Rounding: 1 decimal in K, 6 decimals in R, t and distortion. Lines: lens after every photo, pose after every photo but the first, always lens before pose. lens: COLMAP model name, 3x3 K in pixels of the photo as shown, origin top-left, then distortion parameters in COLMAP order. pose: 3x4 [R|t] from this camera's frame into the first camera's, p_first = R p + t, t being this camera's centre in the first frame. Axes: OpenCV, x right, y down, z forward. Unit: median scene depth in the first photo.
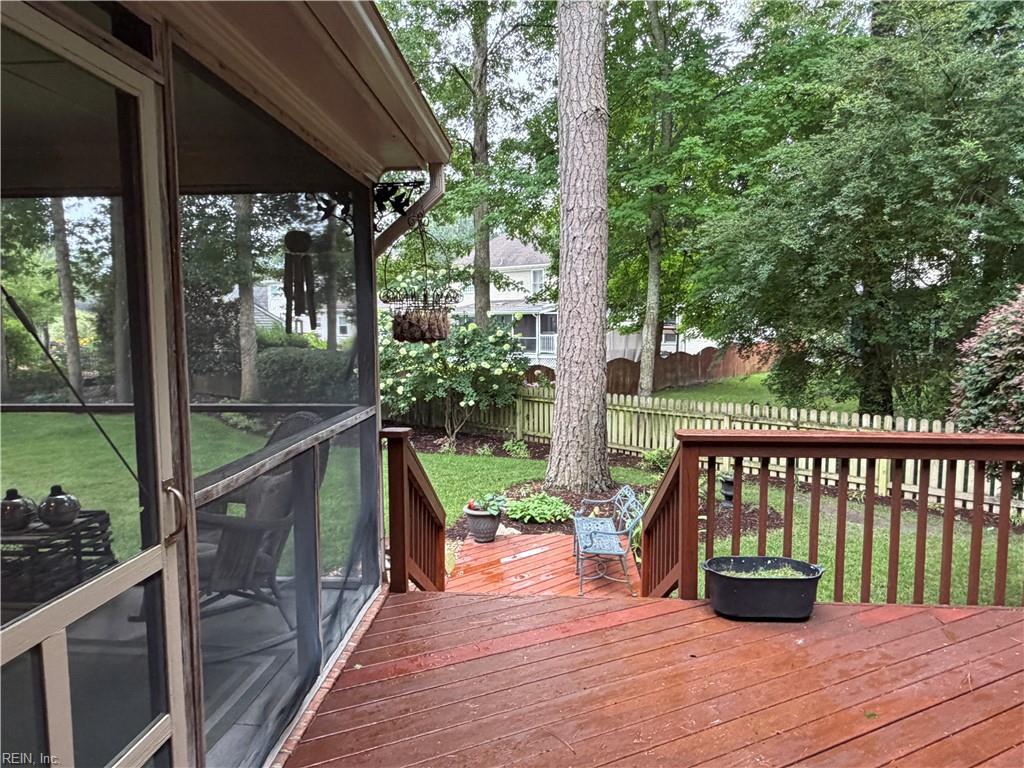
lens RADIAL K [[668.6, 0, 506.9], [0, 668.6, 383.6], [0, 0, 1]] dist [-0.004613, 0.003571]
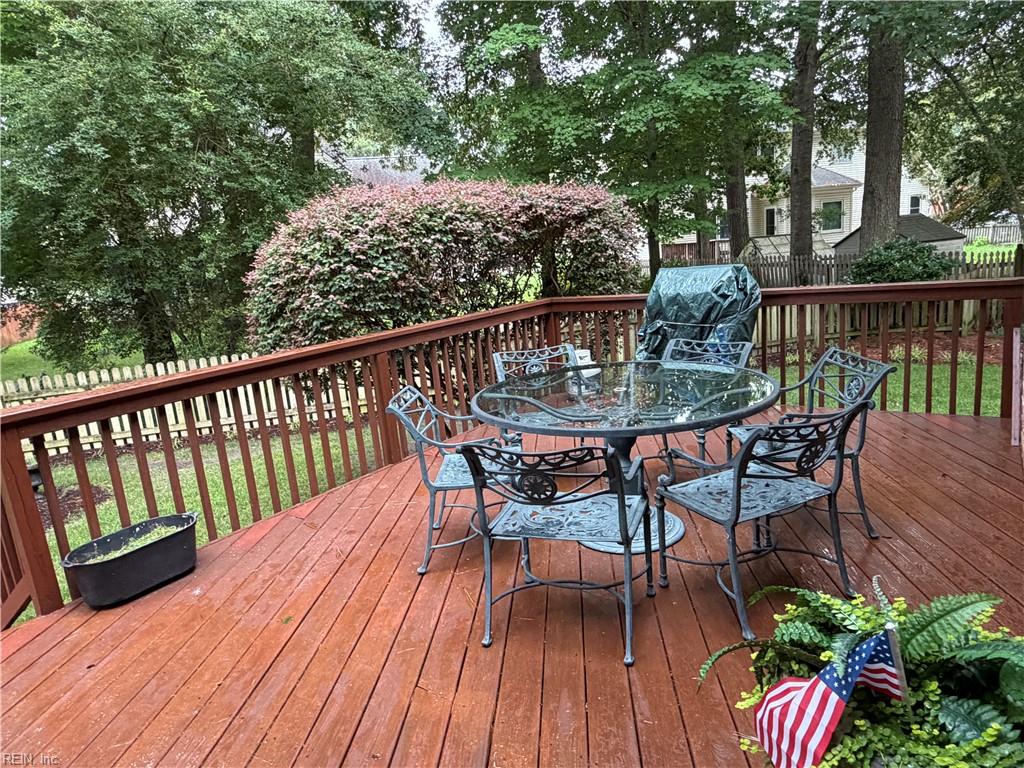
lens RADIAL K [[668.6, 0, 506.9], [0, 668.6, 383.6], [0, 0, 1]] dist [-0.004613, 0.003571]
pose [[0.526426, -0.217210, 0.822007, -0.024546], [0.158896, 0.974916, 0.155856, 0.005777], [-0.835241, 0.048567, 0.547735, 0.036454]]
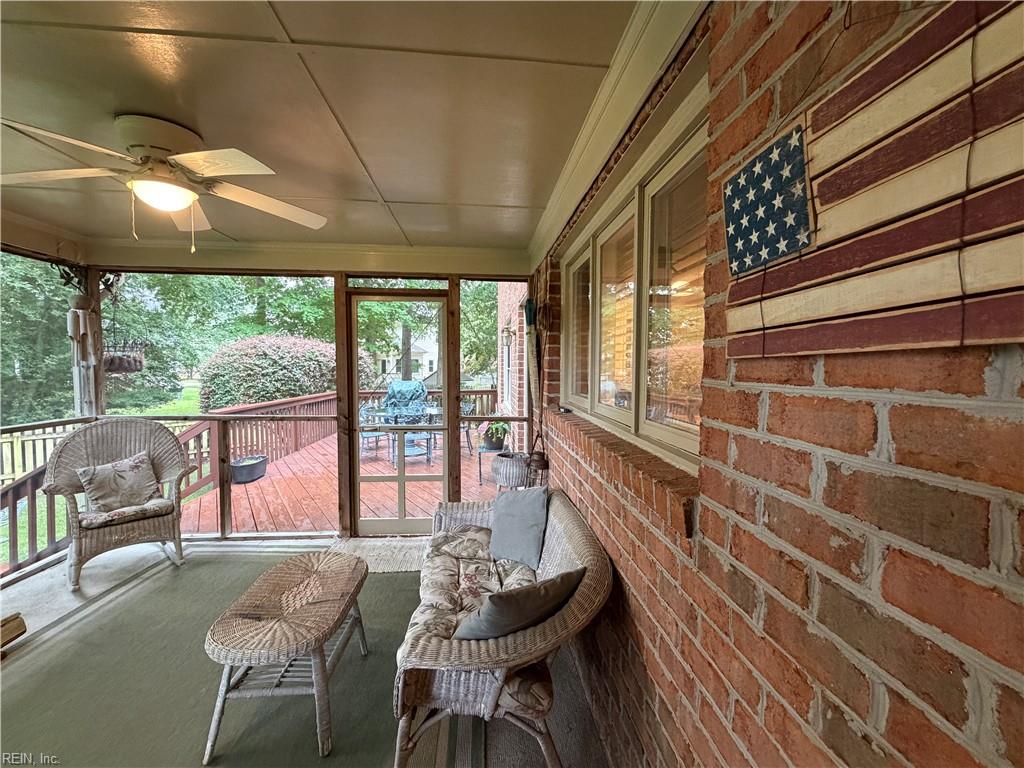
lens RADIAL K [[411.0, 0, 512.0], [0, 411.0, 384.0], [0, 0, 1]] dist [0.000016, -0.000002]
pose [[-0.140420, -0.042501, 0.989179, -0.804903], [0.079450, 0.995373, 0.054045, -0.009143], [-0.986899, 0.086179, -0.136393, 0.129972]]
